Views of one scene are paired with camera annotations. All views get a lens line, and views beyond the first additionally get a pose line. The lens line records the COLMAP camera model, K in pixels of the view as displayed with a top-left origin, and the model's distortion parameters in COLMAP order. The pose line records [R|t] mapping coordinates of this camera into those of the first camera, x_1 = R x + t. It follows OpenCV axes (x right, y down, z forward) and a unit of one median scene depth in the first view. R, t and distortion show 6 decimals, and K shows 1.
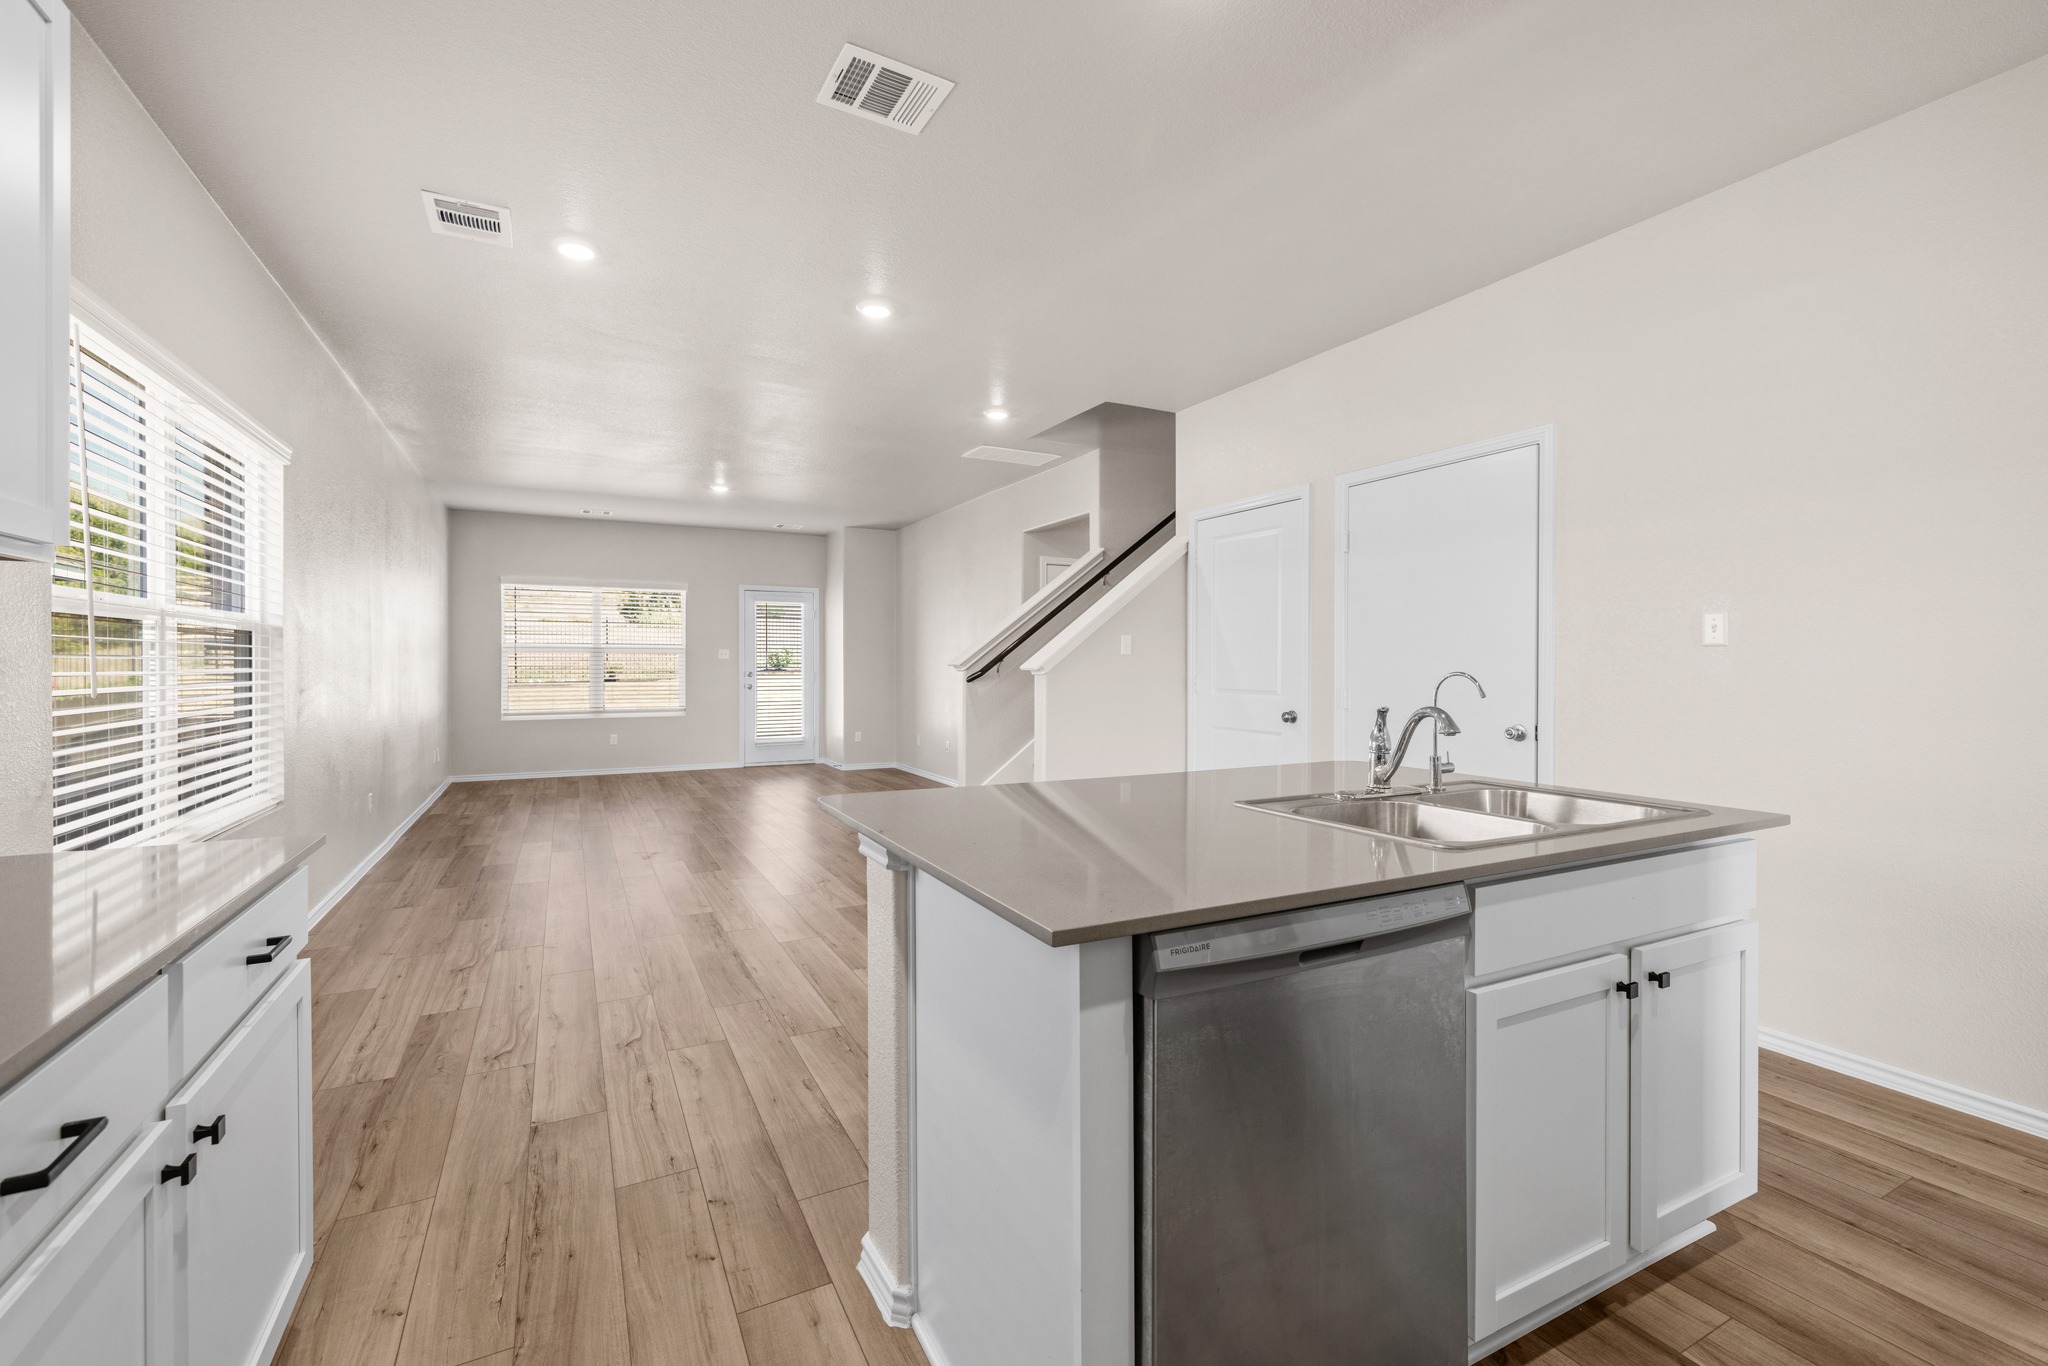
lens RADIAL K [[837.0, 0, 1013.3], [0, 837.0, 669.8], [0, 0, 1]] dist [-0.011686, -0.000204]
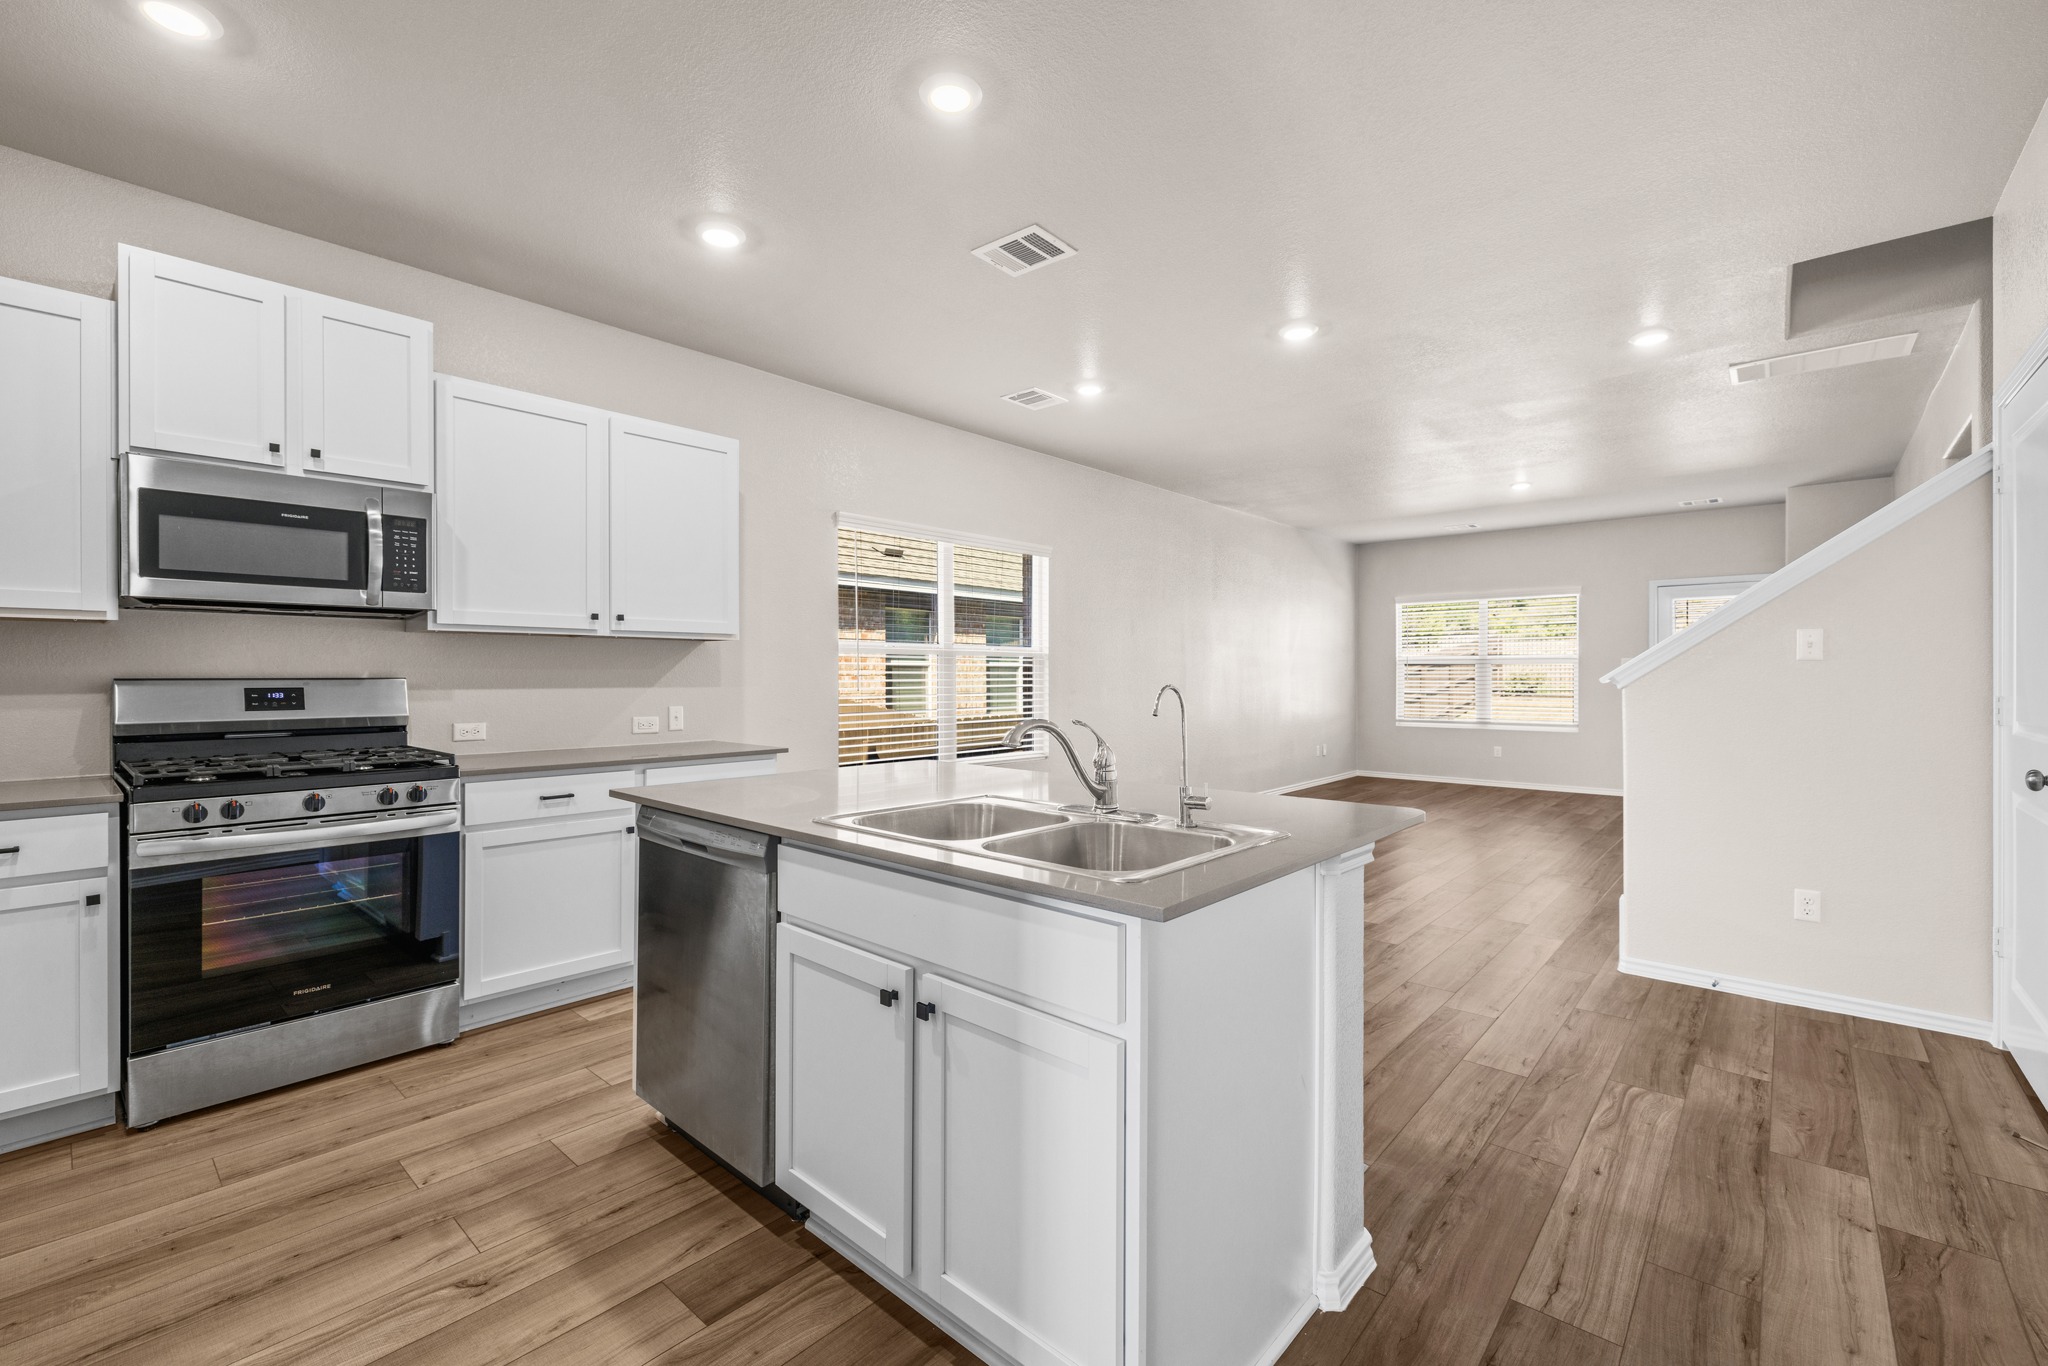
lens RADIAL K [[837.0, 0, 1013.3], [0, 837.0, 669.8], [0, 0, 1]] dist [-0.011686, -0.000204]
pose [[0.334779, -0.008970, -0.942254, 0.282032], [-0.003237, 0.999938, -0.010670, -0.000940], [0.942291, 0.006622, 0.334729, 0.127887]]
